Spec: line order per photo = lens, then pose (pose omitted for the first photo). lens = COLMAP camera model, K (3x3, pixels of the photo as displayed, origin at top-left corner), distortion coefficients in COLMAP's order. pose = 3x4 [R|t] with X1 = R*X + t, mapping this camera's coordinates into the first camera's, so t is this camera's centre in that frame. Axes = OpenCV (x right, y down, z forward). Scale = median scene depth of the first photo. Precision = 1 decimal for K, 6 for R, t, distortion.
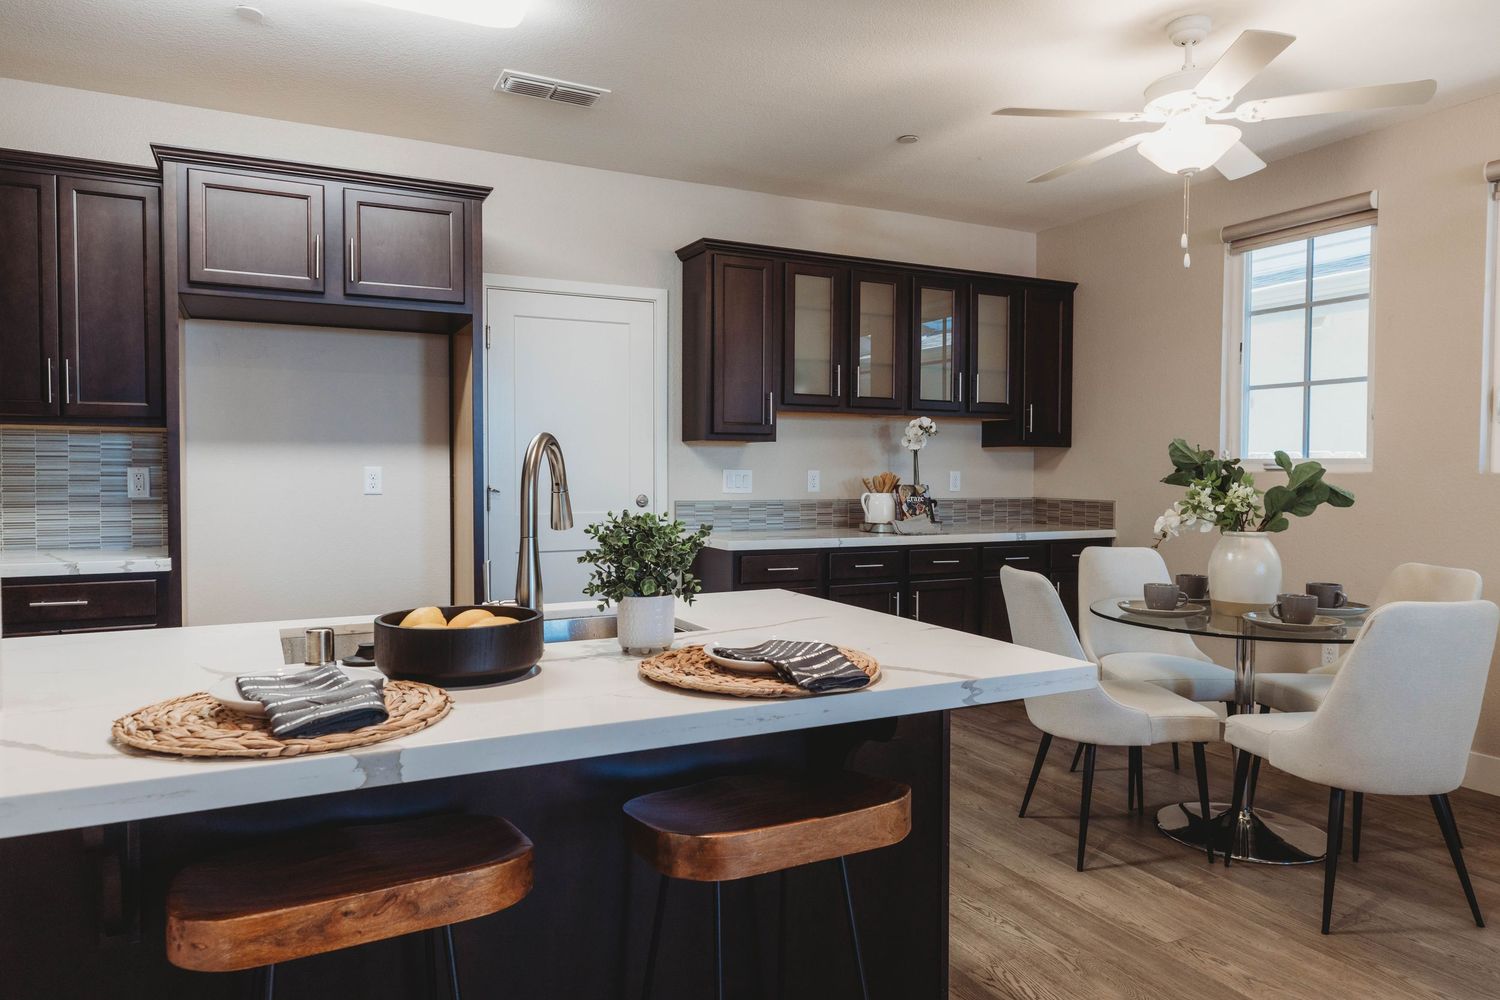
lens RADIAL K [[973.2, 0, 748.0], [0, 973.2, 502.6], [0, 0, 1]] dist [0.005920, 0.003332]
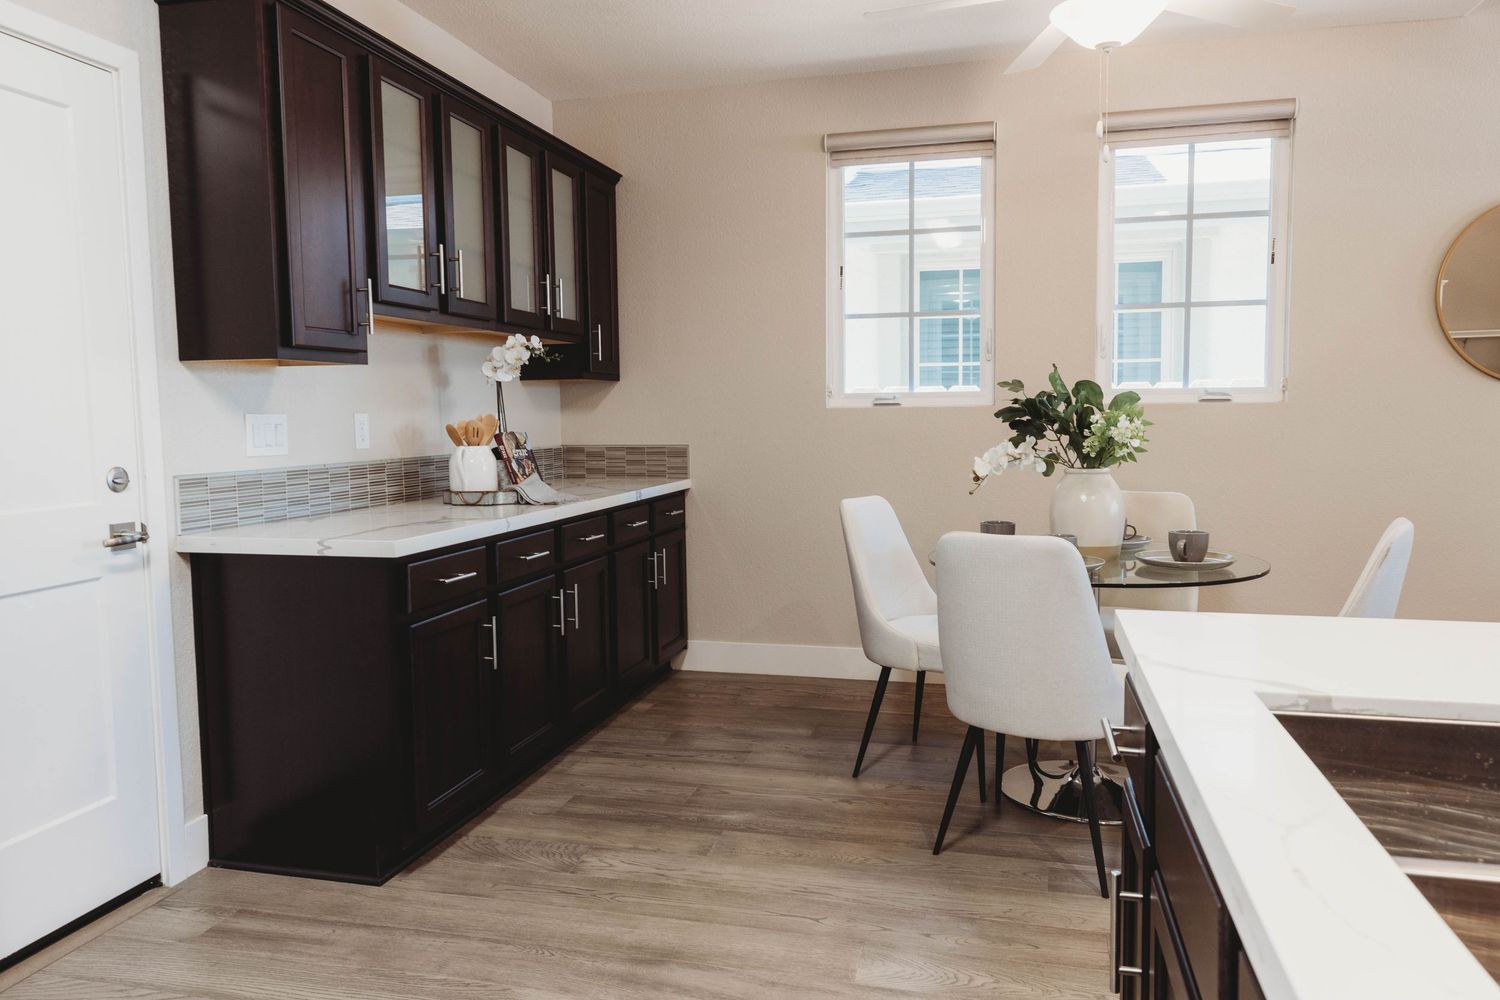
lens RADIAL K [[1039.2, 0, 748.5], [0, 1039.2, 499.5], [0, 0, 1]] dist [0.003977, 0.003415]
pose [[0.652811, -0.077946, 0.753500, -0.299262], [0.043892, 0.996913, 0.065098, -0.012064], [-0.756248, -0.009424, 0.654217, 0.416133]]
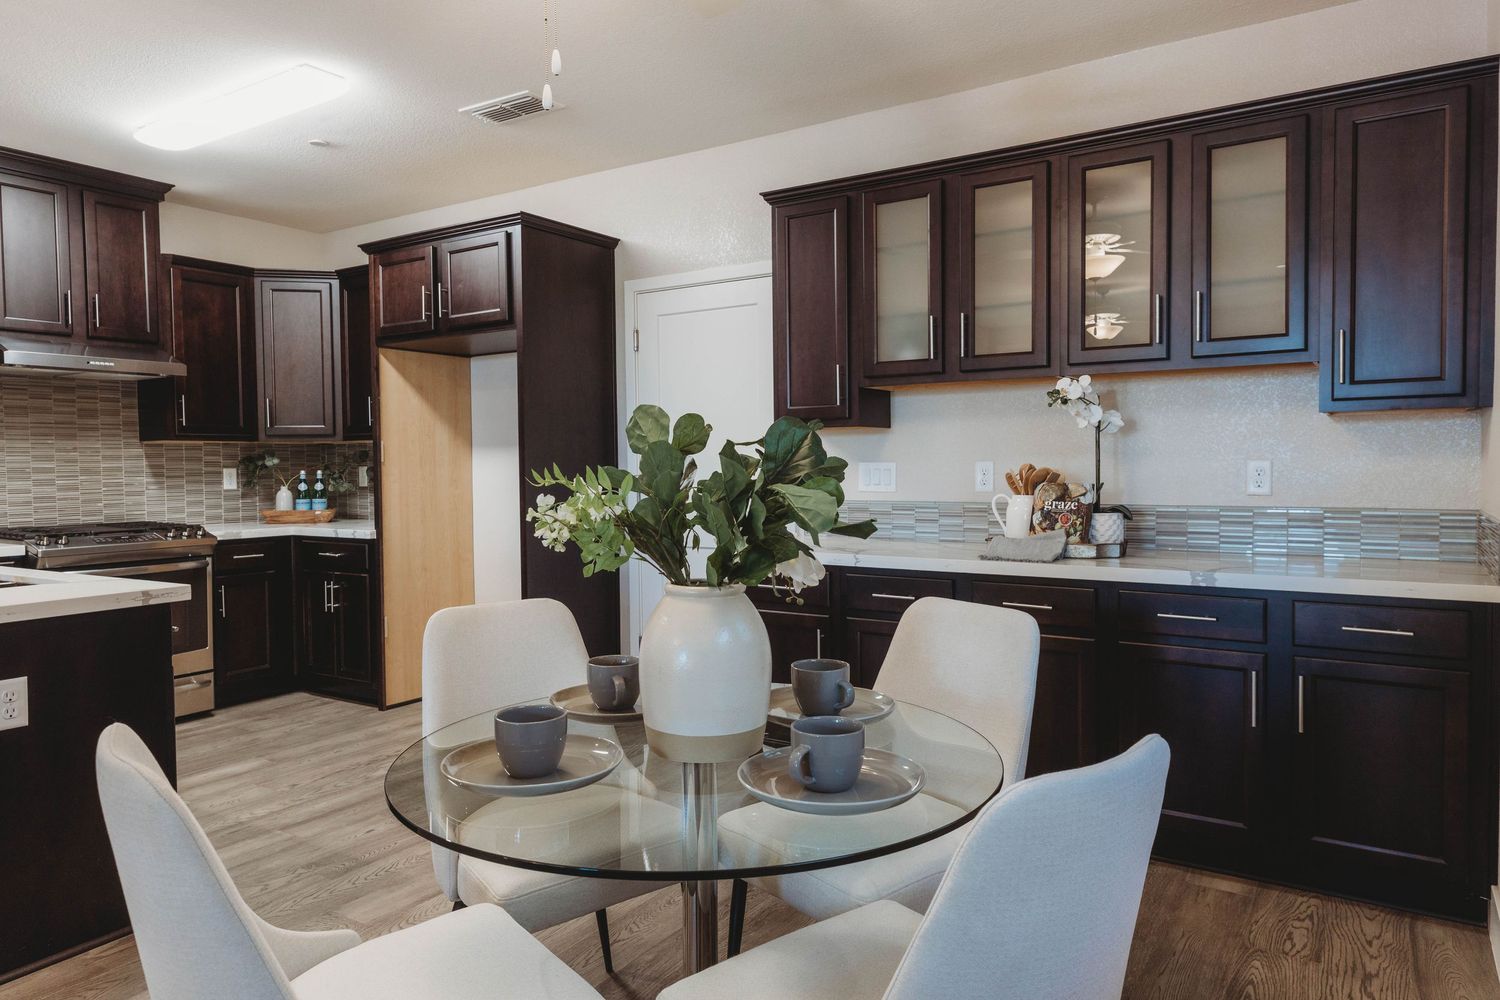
lens RADIAL K [[973.2, 0, 751.5], [0, 973.2, 495.9], [0, 0, 1]] dist [0.005920, 0.003332]
pose [[0.513704, 0.018783, -0.857762, 0.653504], [-0.016986, 0.999787, 0.011720, -0.014581], [0.857799, 0.008549, 0.513914, 0.525678]]
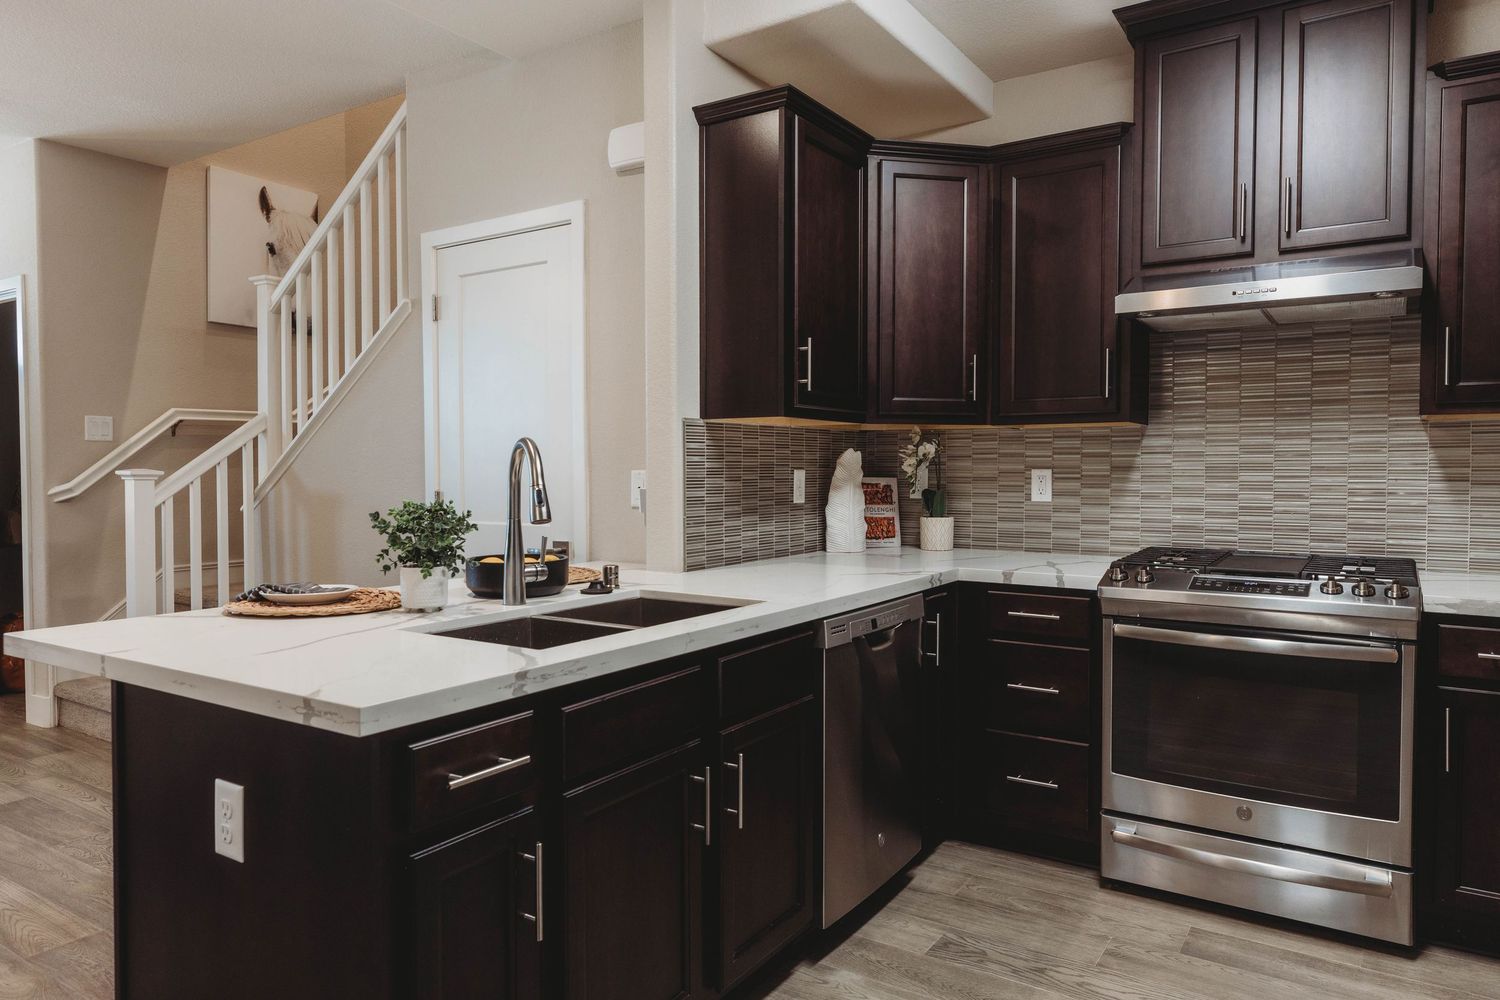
lens RADIAL K [[1039.2, 0, 750.3], [0, 1039.2, 495.3], [0, 0, 1]] dist [0.003977, 0.003415]
pose [[-0.864718, 0.008265, -0.502190, 0.080376], [-0.021814, 0.998303, 0.053991, -0.028581], [0.501784, 0.057642, -0.863070, 0.855625]]
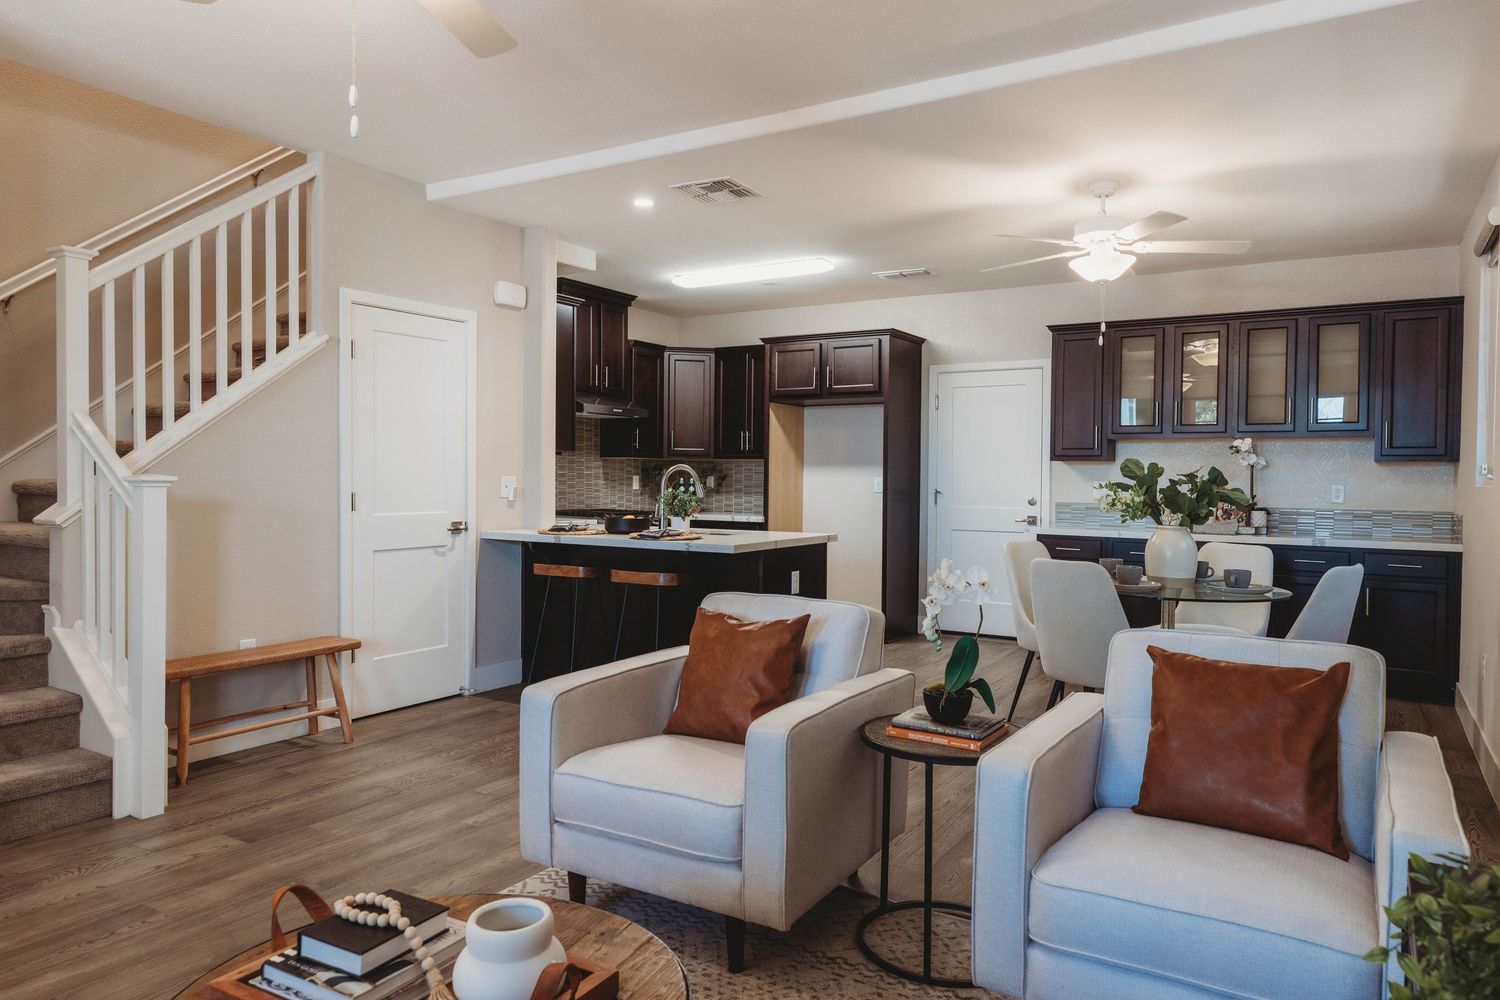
lens RADIAL K [[973.2, 0, 750.6], [0, 973.2, 494.3], [0, 0, 1]] dist [0.005920, 0.003332]
pose [[0.528124, 0.016999, -0.848997, 0.935087], [-0.037814, 0.999279, -0.003515, 0.008862], [0.848325, 0.033960, 0.528386, -0.157940]]
